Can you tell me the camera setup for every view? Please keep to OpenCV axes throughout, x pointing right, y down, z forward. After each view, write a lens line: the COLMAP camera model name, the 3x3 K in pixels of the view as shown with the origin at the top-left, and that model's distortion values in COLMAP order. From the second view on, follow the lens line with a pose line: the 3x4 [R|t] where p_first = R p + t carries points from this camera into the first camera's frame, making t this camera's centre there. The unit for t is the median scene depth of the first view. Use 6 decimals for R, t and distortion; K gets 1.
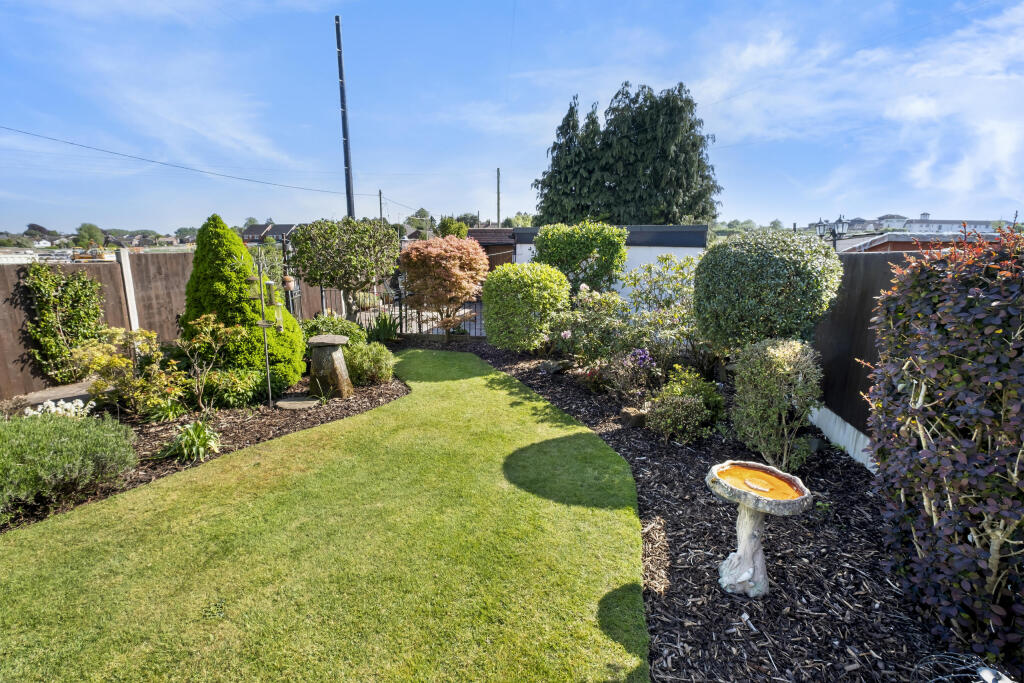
lens RADIAL K [[444.1, 0, 507.8], [0, 444.1, 345.0], [0, 0, 1]] dist [-0.002830, -0.000049]
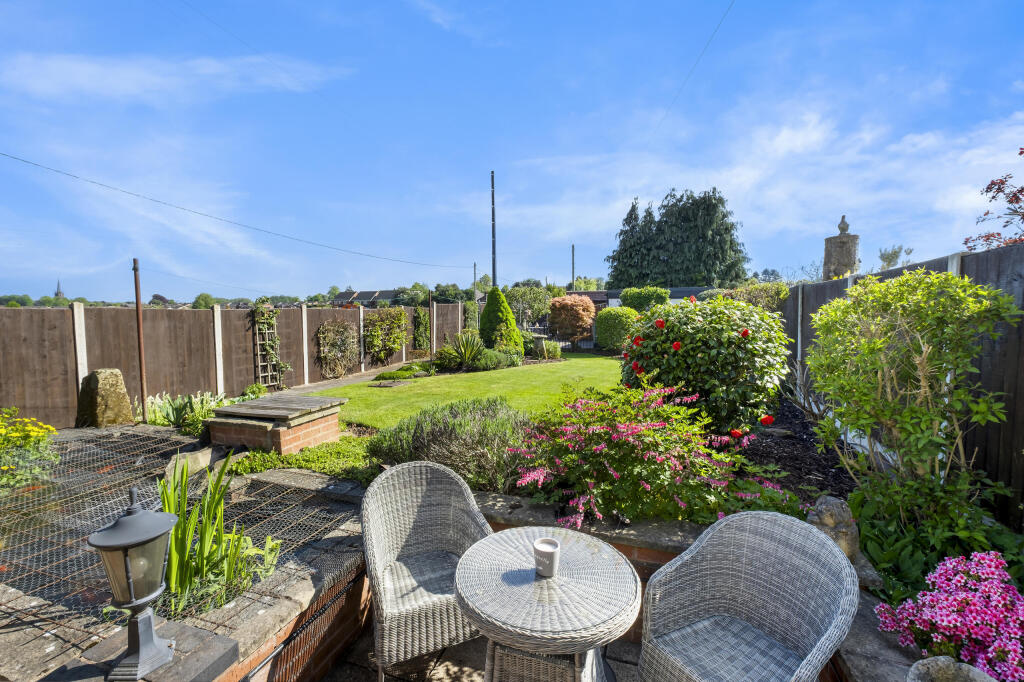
lens RADIAL K [[444.1, 0, 510.9], [0, 444.1, 337.9], [0, 0, 1]] dist [-0.002830, -0.000049]
pose [[0.992047, -0.003139, -0.125828, -0.067267], [-0.016211, 0.988177, -0.152461, 0.097635], [0.124819, 0.153288, 0.980267, -0.368322]]
